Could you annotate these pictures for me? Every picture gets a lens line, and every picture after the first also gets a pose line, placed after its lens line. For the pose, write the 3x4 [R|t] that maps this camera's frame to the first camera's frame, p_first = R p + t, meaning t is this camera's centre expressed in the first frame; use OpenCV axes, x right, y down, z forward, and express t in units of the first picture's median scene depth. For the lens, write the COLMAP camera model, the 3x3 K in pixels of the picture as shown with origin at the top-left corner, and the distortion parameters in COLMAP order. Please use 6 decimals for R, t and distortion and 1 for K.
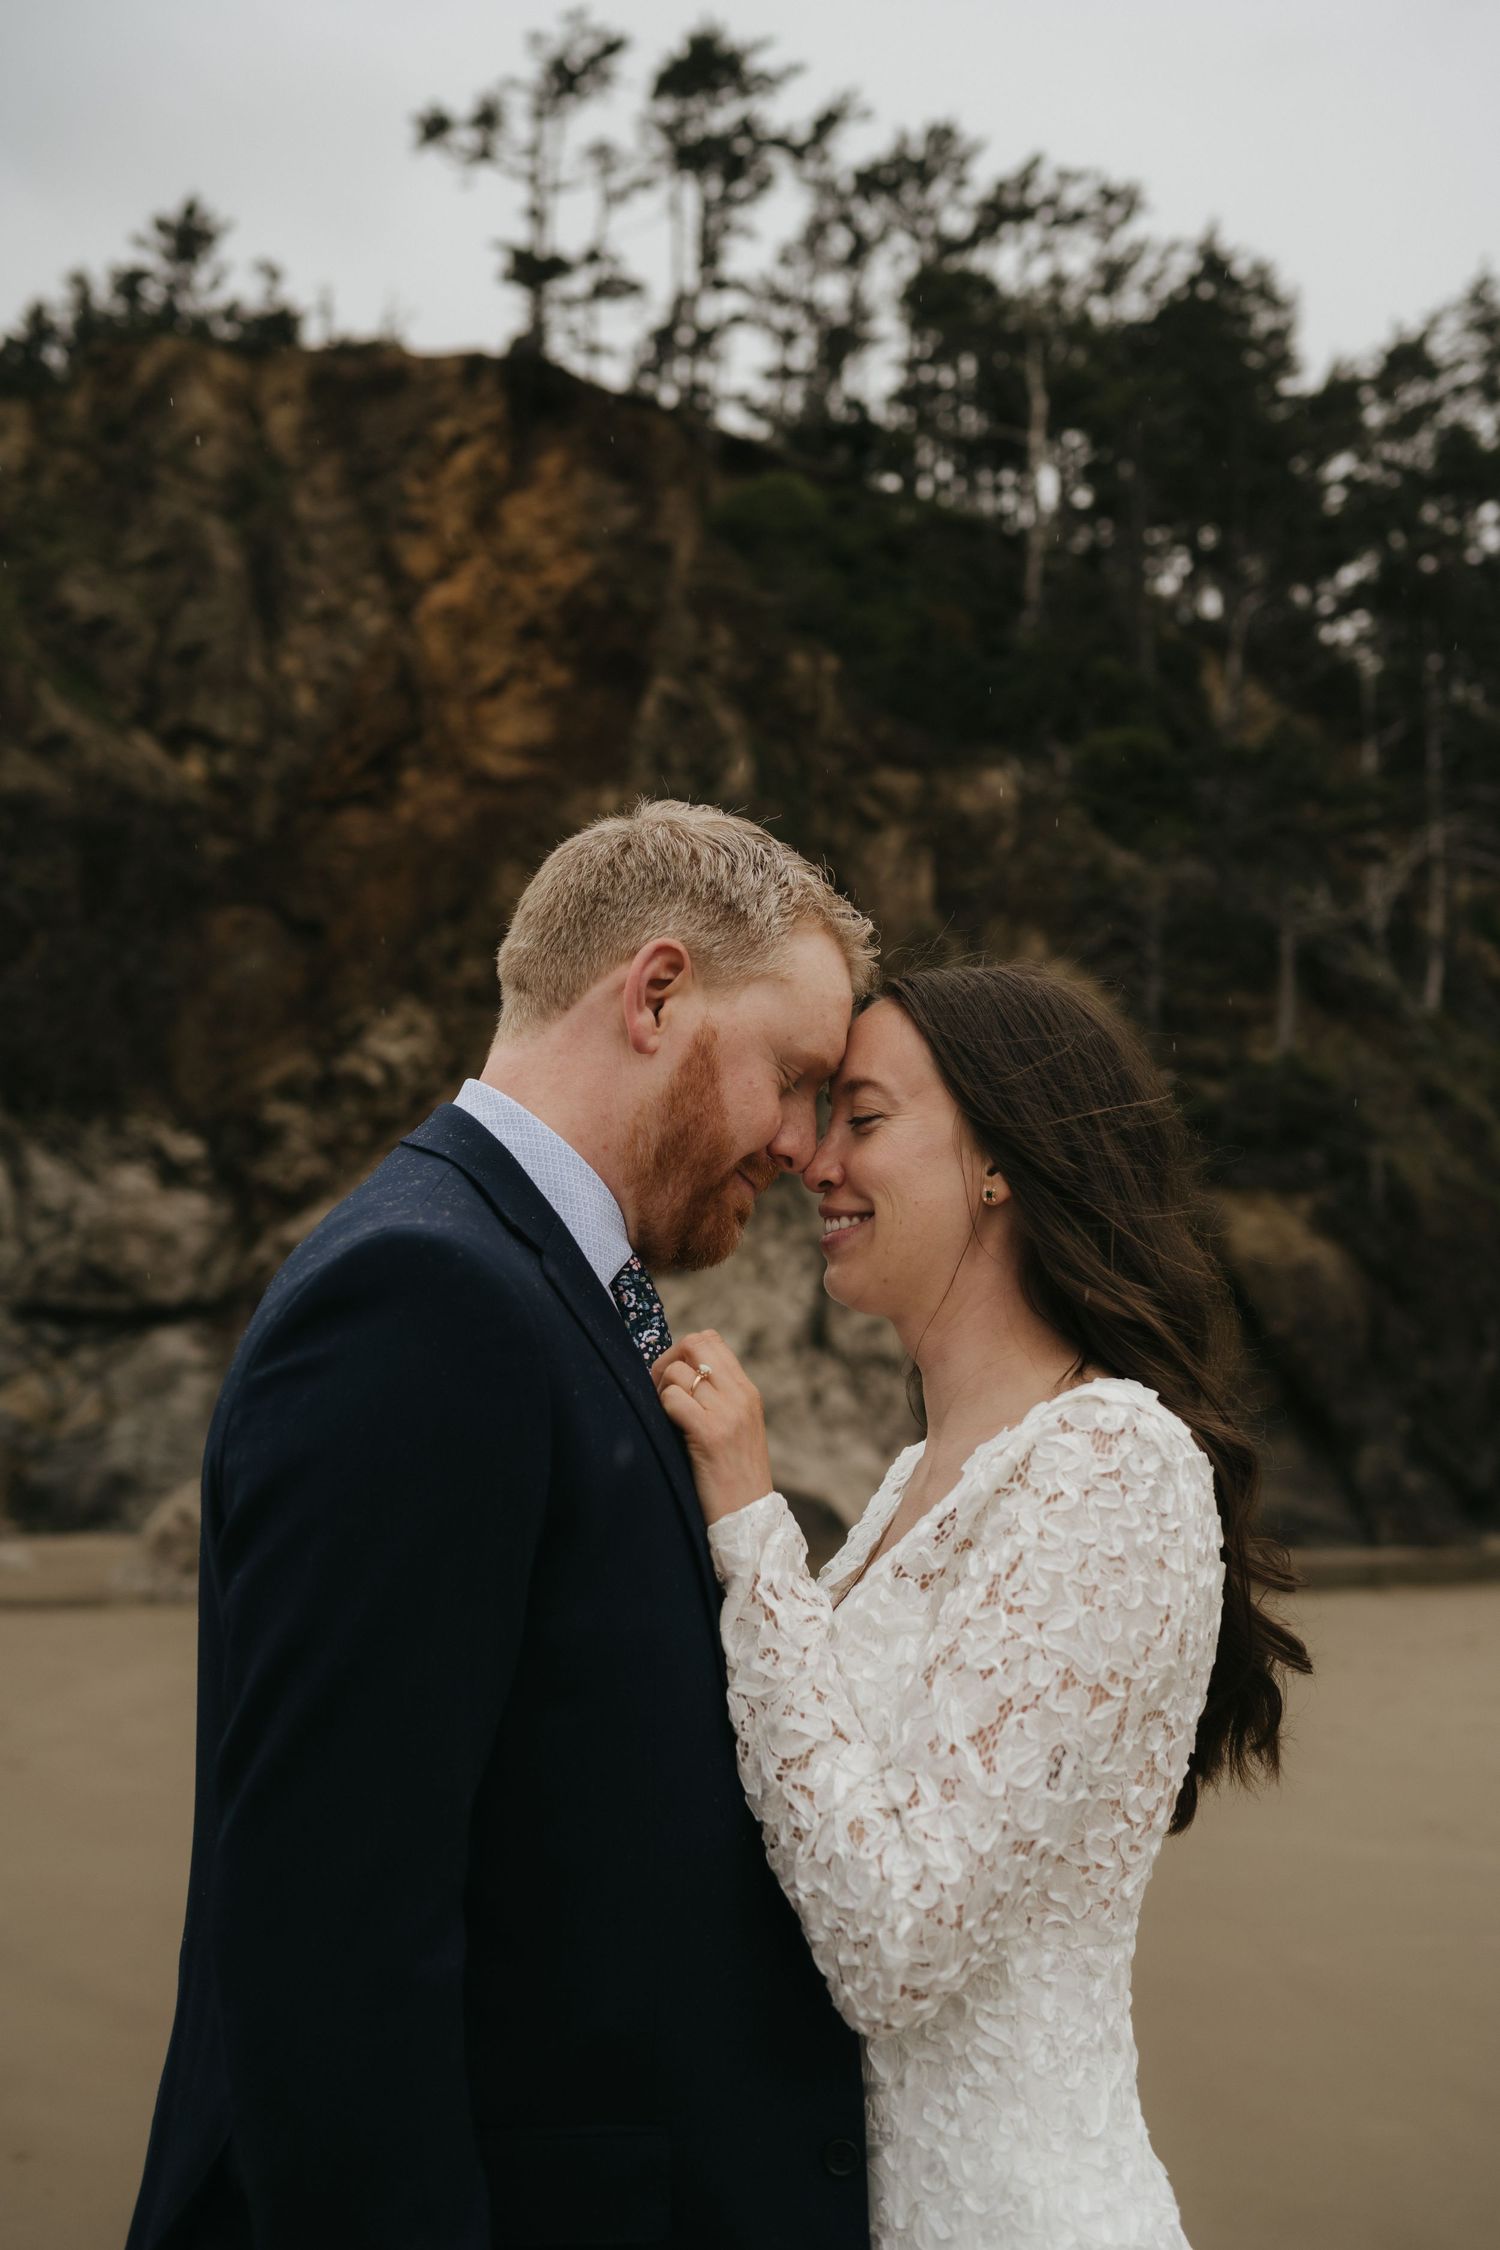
lens RADIAL K [[2162.9, 0, 745.2], [0, 2162.9, 1067.4], [0, 0, 1]] dist [-0.007309, 0.001813]
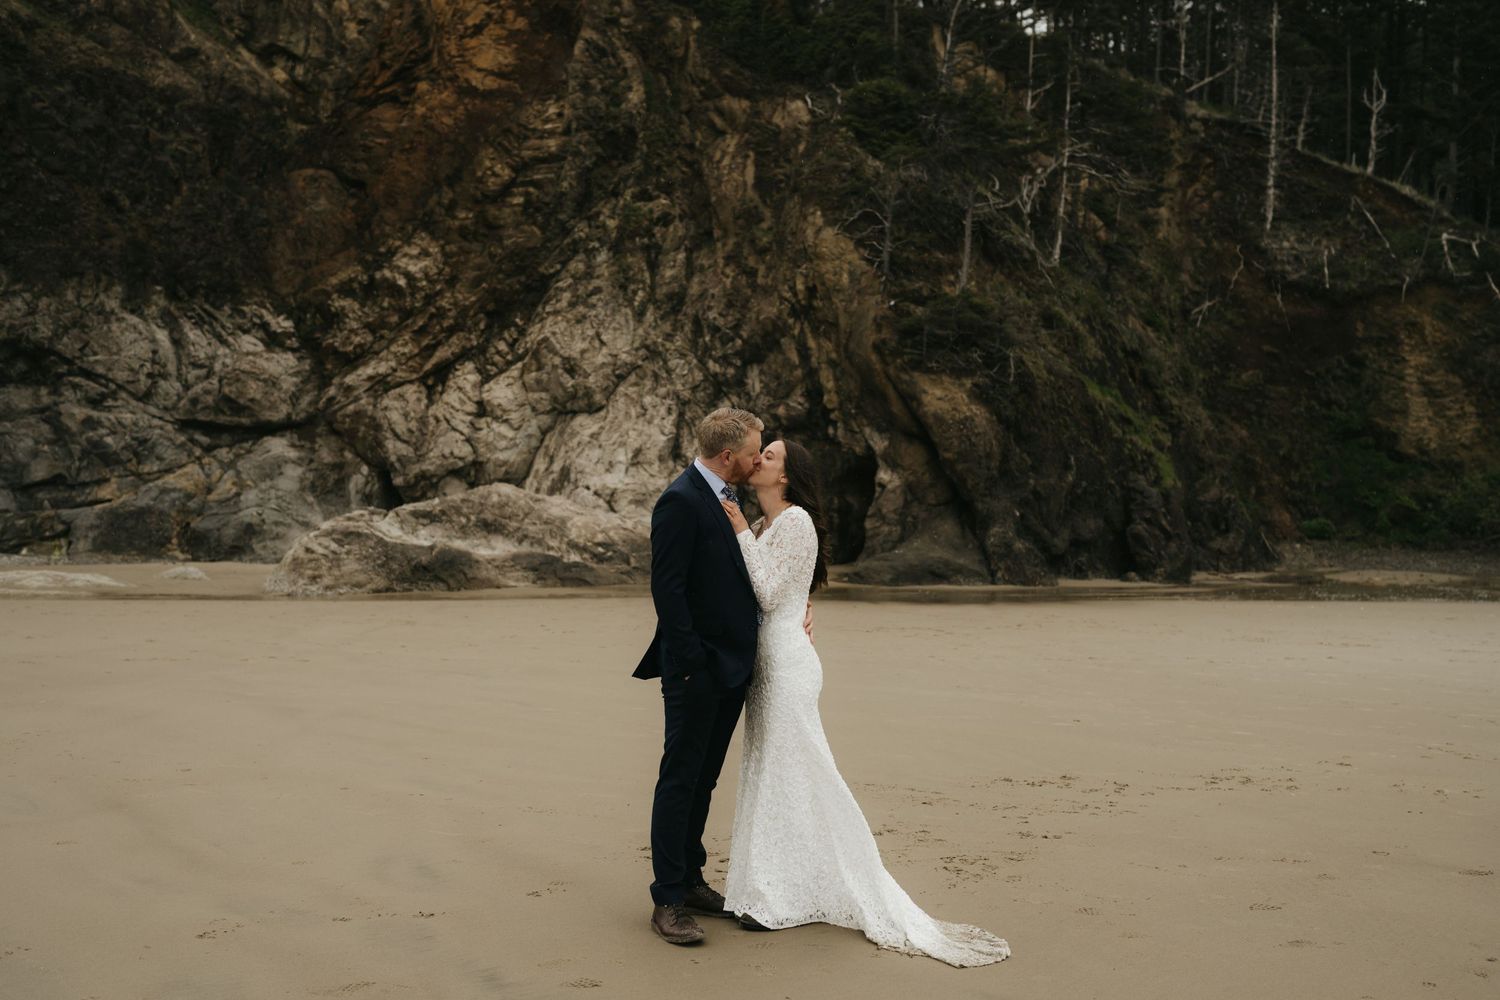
lens RADIAL K [[1511.7, 0, 750.0], [0, 1511.7, 500.0], [0, 0, 1]] dist [0.003258, 0.000190]
pose [[0.995267, 0.024301, 0.094092, -0.016782], [-0.039150, 0.986447, 0.159344, -0.025267], [-0.088944, -0.162273, 0.982729, -0.141705]]
